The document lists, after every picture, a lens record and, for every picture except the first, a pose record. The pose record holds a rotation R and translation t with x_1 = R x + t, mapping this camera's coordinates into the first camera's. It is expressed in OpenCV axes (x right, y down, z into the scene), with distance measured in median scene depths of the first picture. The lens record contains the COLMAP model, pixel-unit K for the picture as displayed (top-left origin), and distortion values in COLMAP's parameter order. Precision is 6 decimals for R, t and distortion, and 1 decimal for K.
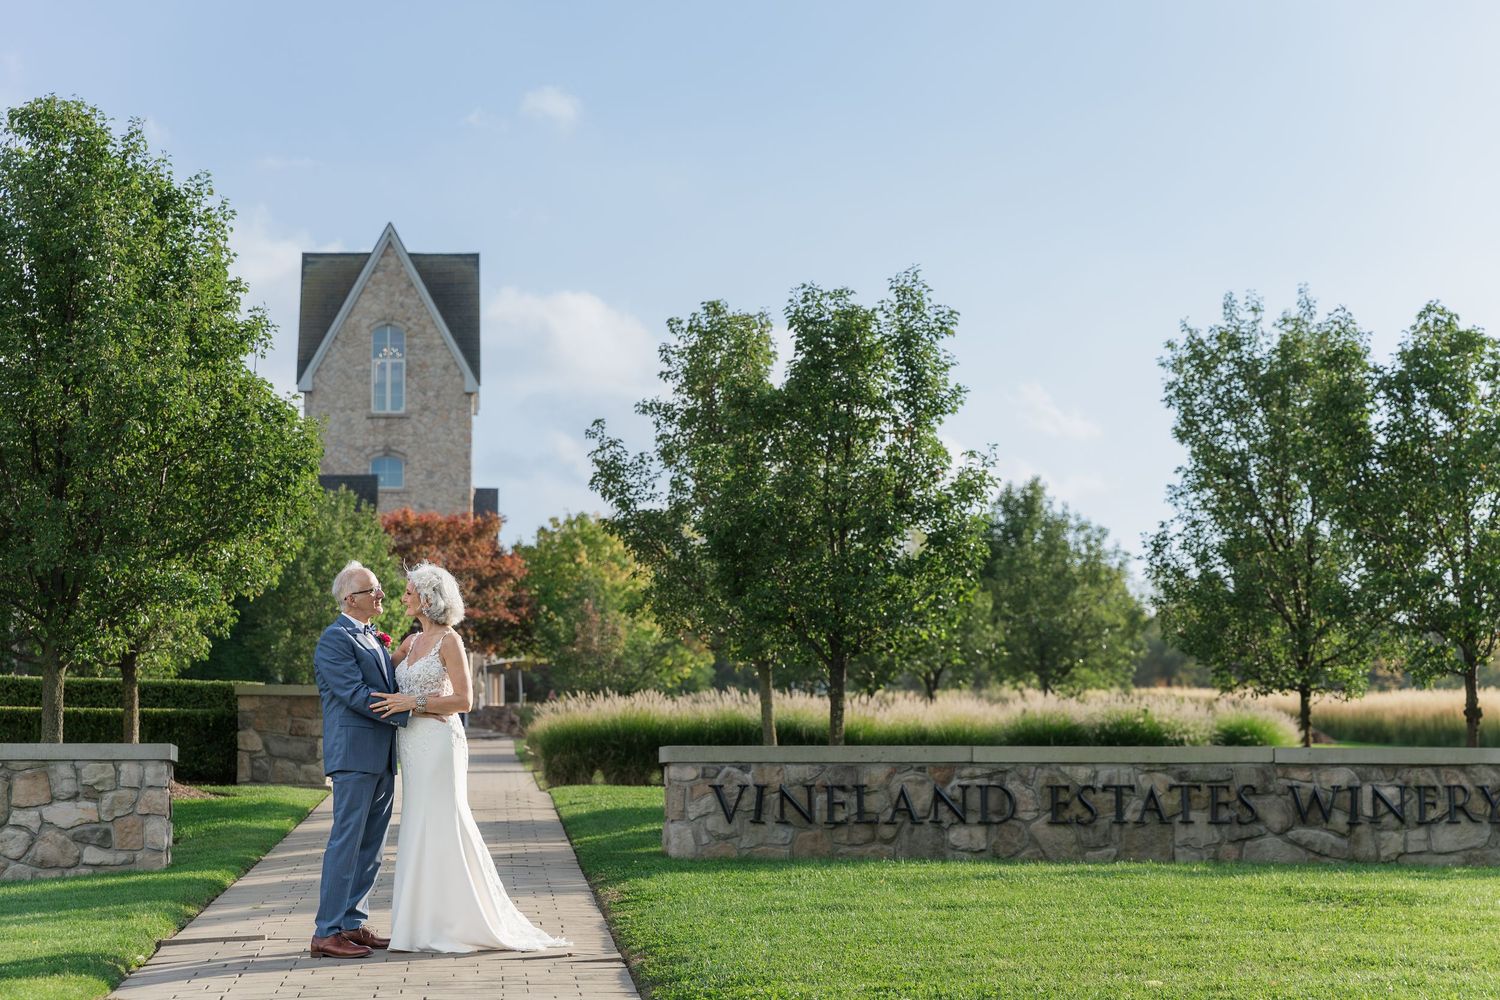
lens RADIAL K [[4140.3, 0, 738.9], [0, 4140.3, 500.2], [0, 0, 1]] dist [-0.218540, 0.000000]
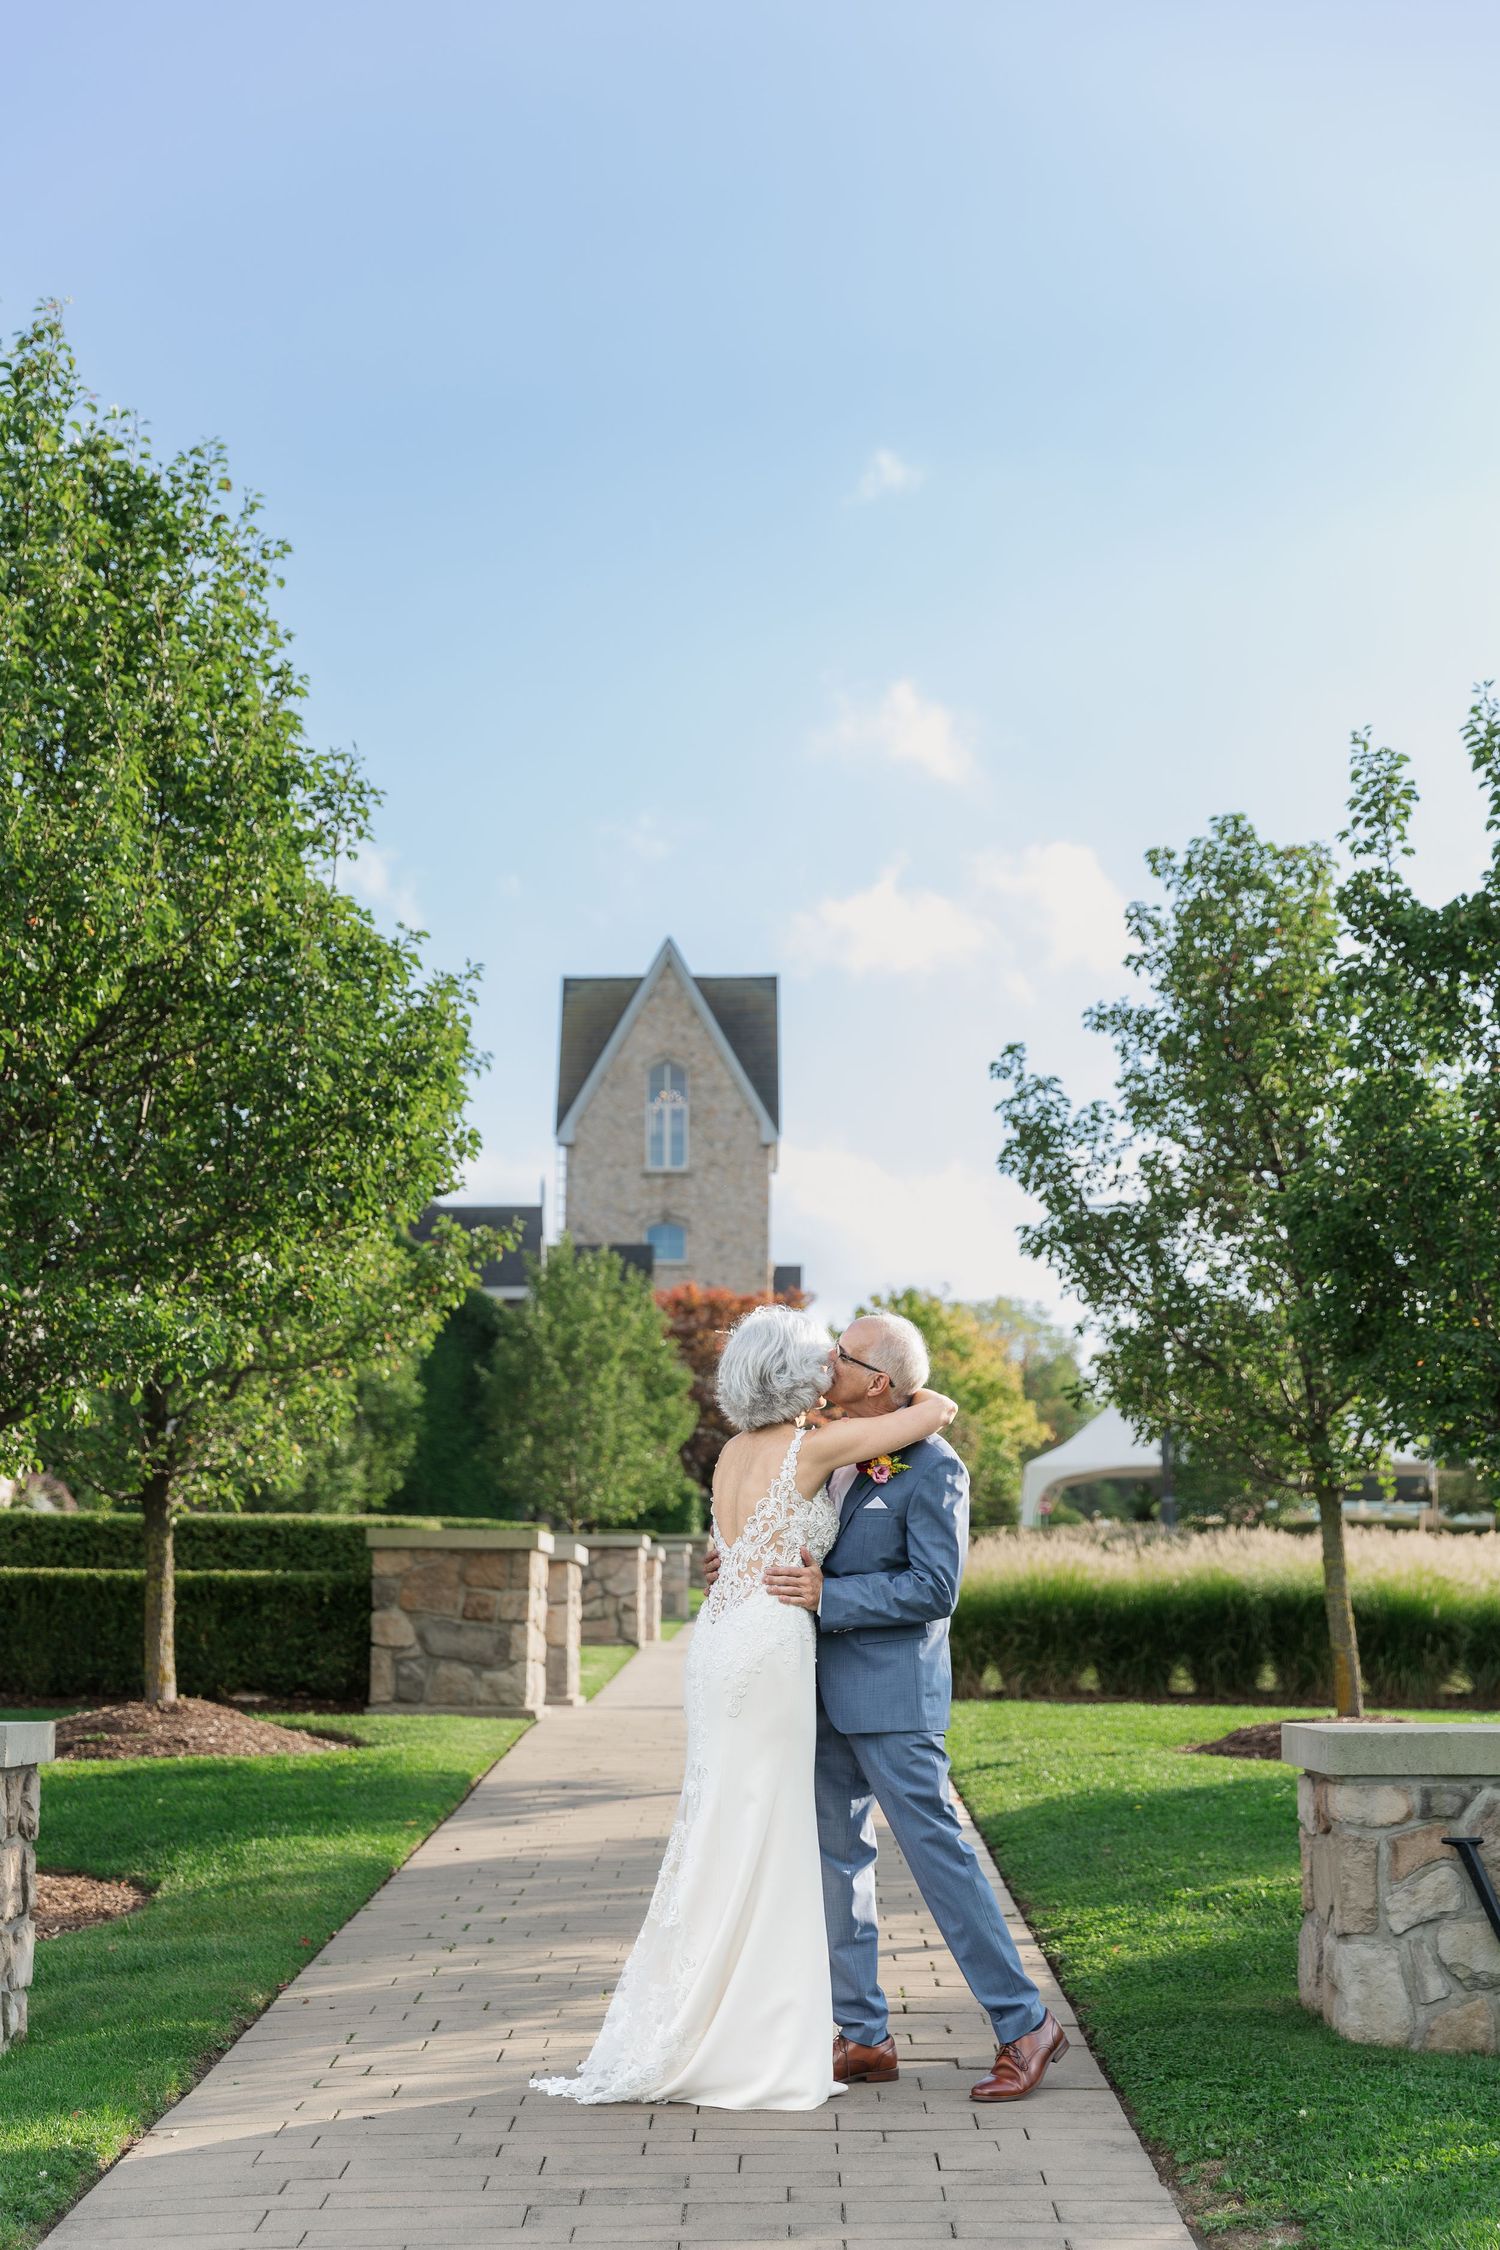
lens RADIAL K [[3421.5, 0, 717.8], [0, 3421.5, 1100.7], [0, 0, 1]] dist [-0.000081, 0.000000]
pose [[0.997009, -0.009274, -0.076727, -0.043762], [0.004017, 0.997651, -0.068384, 0.021461], [0.077181, 0.067872, 0.994704, 0.625147]]
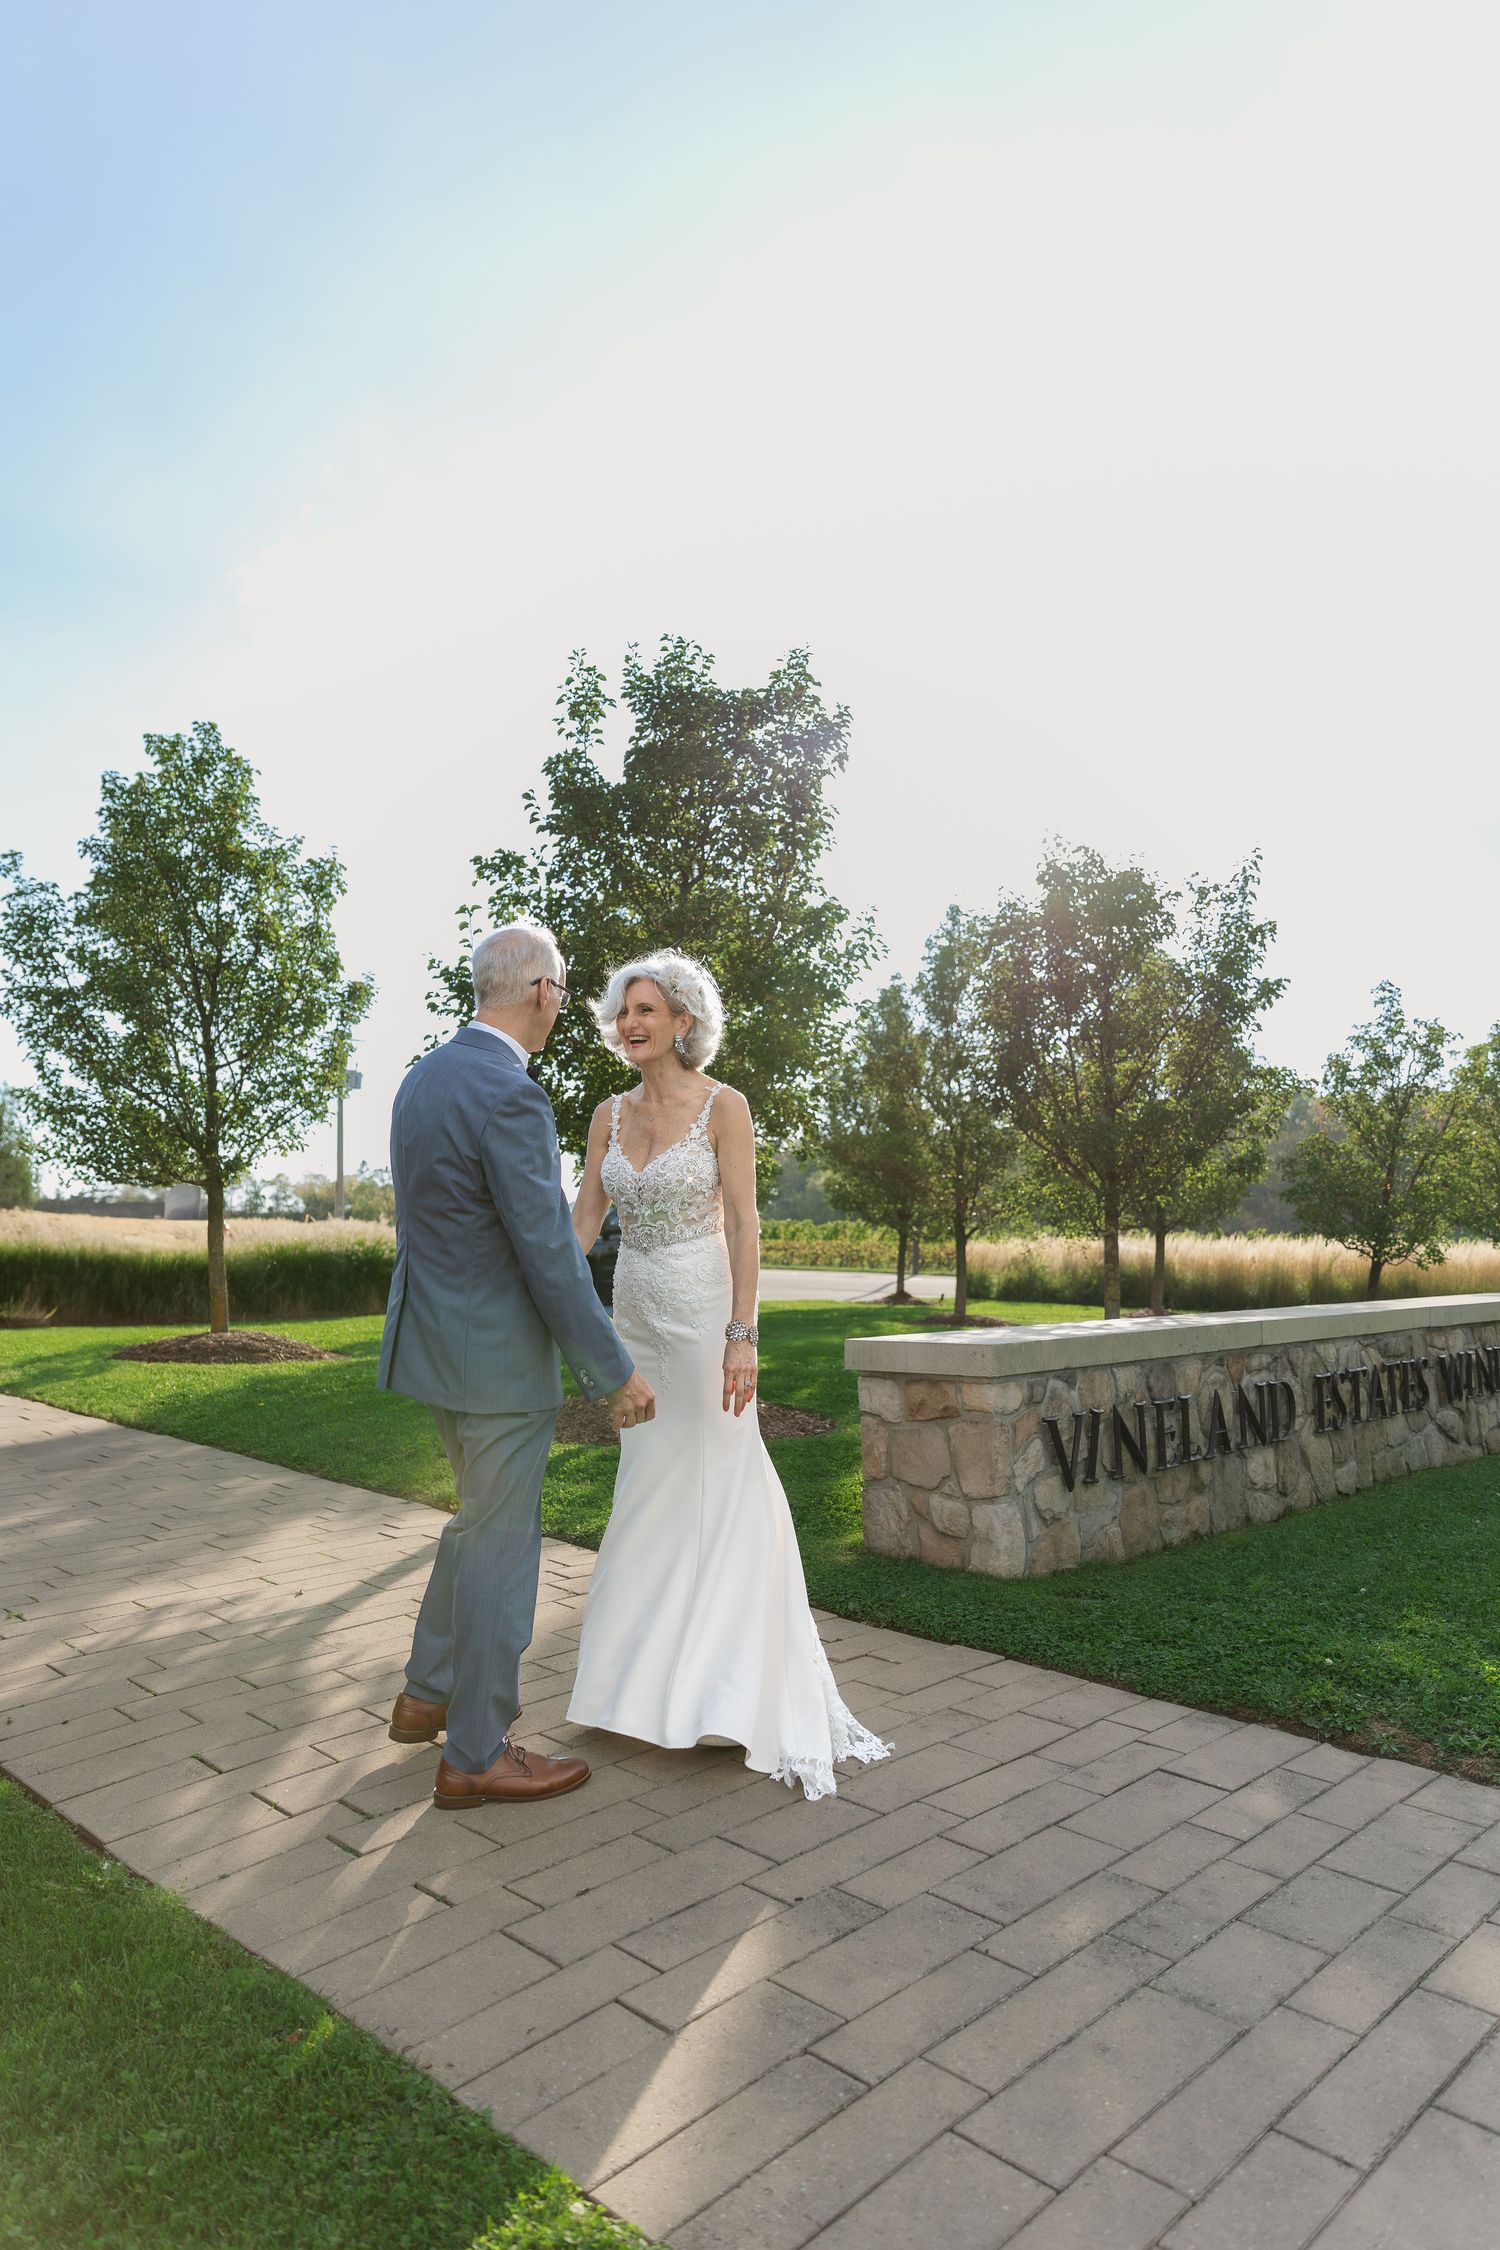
lens RADIAL K [[1506.8, 0, 688.7], [0, 1506.8, 1134.1], [0, 0, 1]] dist [0.014743, -0.000494]
pose [[0.718772, 0.047769, 0.693603, -0.152346], [-0.042490, 0.998790, -0.024756, 0.037166], [-0.693947, -0.011677, 0.719932, 0.819976]]
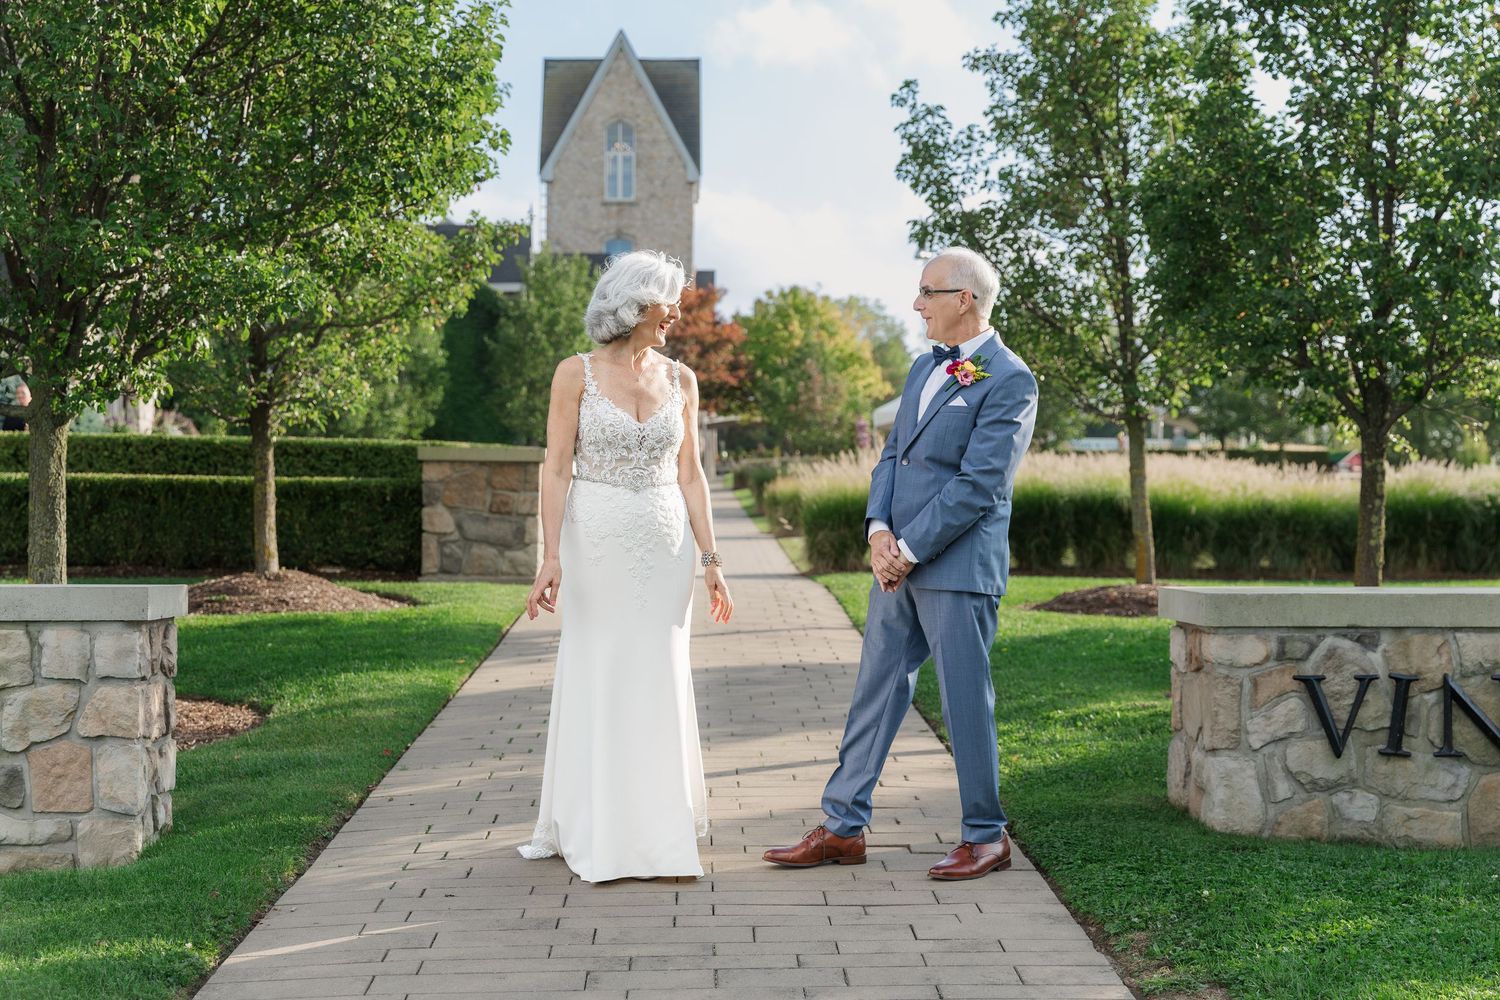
lens RADIAL K [[2337.1, 0, 731.2], [0, 2337.1, 550.2], [0, 0, 1]] dist [0.004183, 0.000000]
pose [[0.999266, 0.005035, -0.037977, -0.055858], [-0.001451, 0.995590, 0.093798, 0.027145], [0.038281, -0.093674, 0.994867, 0.670088]]
